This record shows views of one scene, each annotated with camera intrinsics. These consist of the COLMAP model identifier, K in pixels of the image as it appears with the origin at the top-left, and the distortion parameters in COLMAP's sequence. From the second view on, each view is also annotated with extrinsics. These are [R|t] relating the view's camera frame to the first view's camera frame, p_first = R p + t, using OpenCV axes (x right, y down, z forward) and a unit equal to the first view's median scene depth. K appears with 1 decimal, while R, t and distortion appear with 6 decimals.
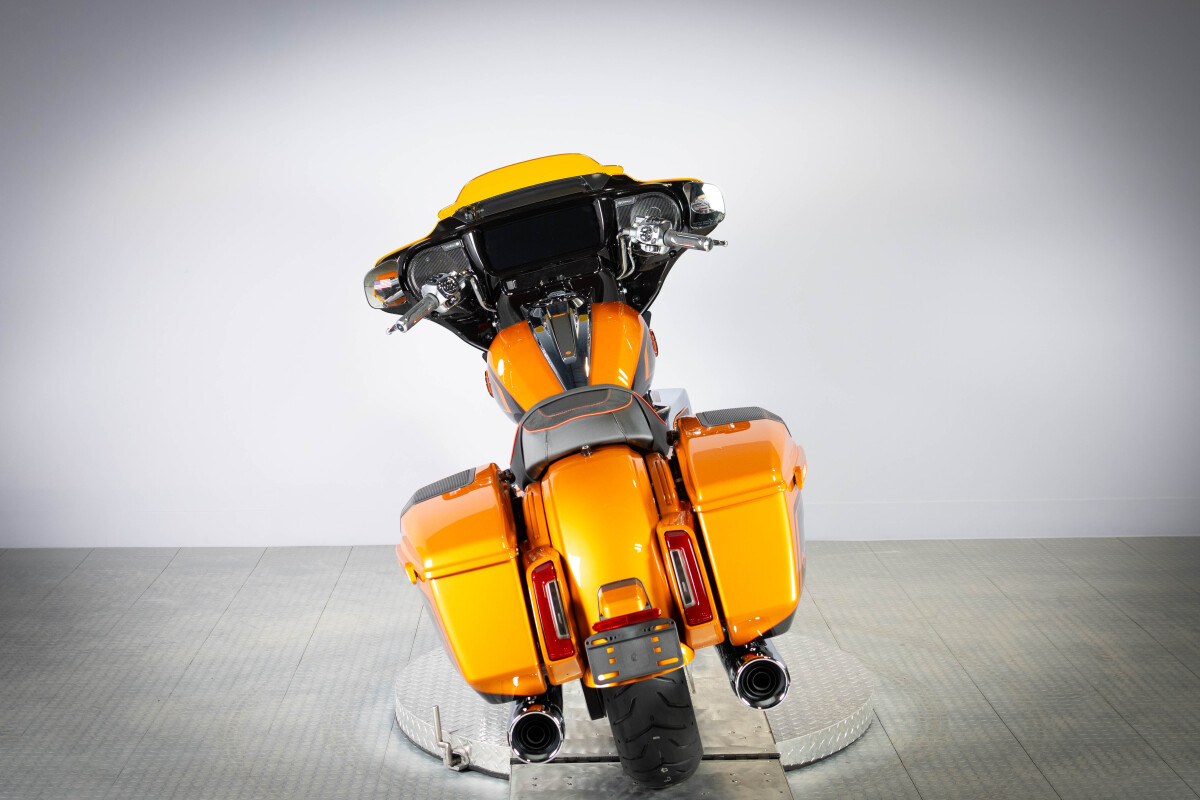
lens RADIAL K [[1874.0, 0, 600.0], [0, 1874.0, 400.0], [0, 0, 1]] dist [-0.001306, -0.006638]
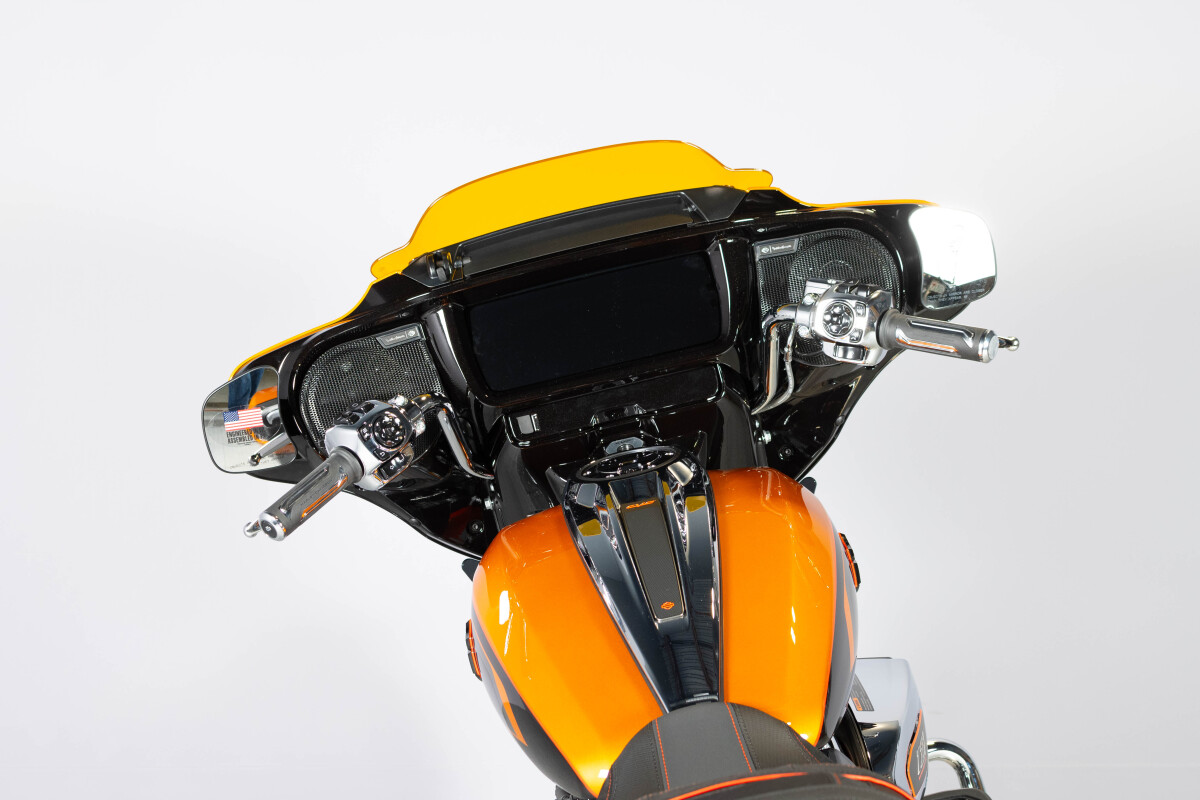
lens RADIAL K [[1874.0, 0, 600.0], [0, 1874.0, 400.0], [0, 0, 1]] dist [-0.001306, -0.006638]
pose [[0.999852, 0.016550, 0.004602, -0.032394], [-0.016368, 0.999173, -0.037235, -0.051564], [-0.005214, 0.037154, 0.999296, 0.551906]]
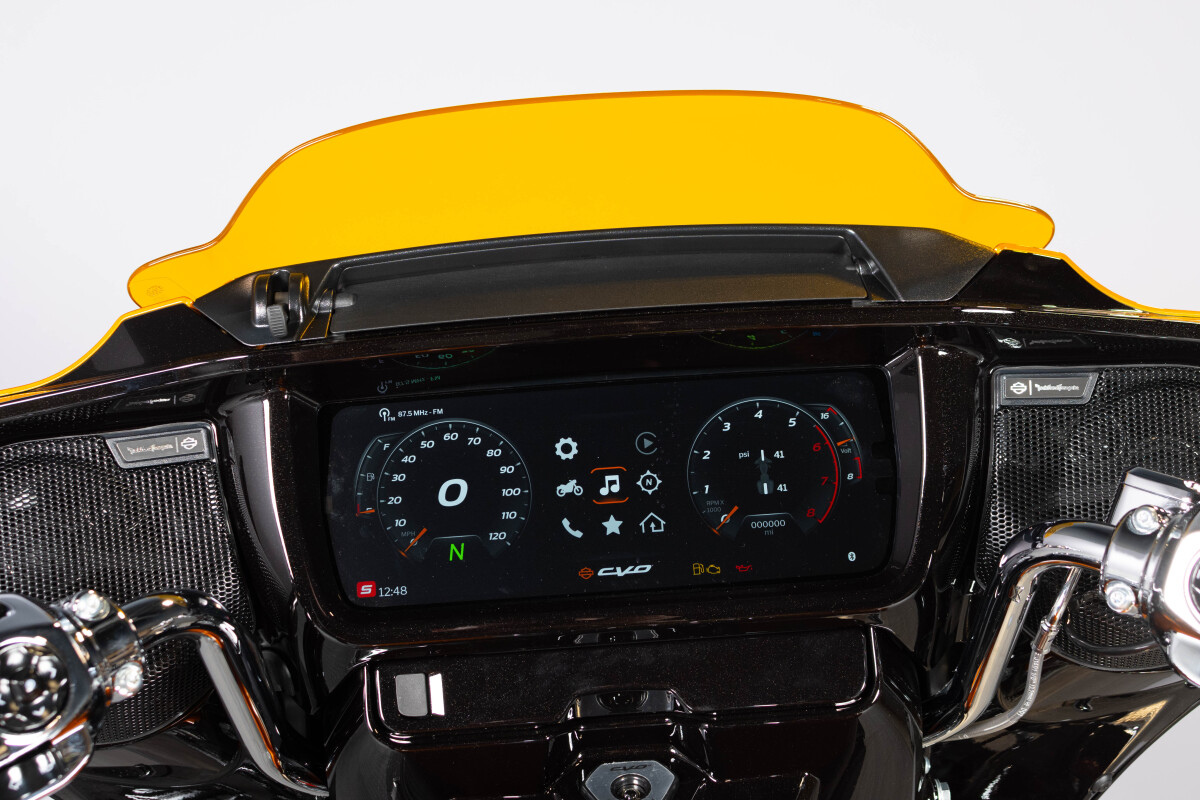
lens RADIAL K [[1874.0, 0, 600.0], [0, 1874.0, 400.0], [0, 0, 1]] dist [-0.001306, -0.006638]
pose [[0.983797, 0.178927, -0.011302, -0.032164], [-0.179066, 0.977548, -0.111066, -0.074923], [-0.008825, 0.111290, 0.993749, 0.816841]]
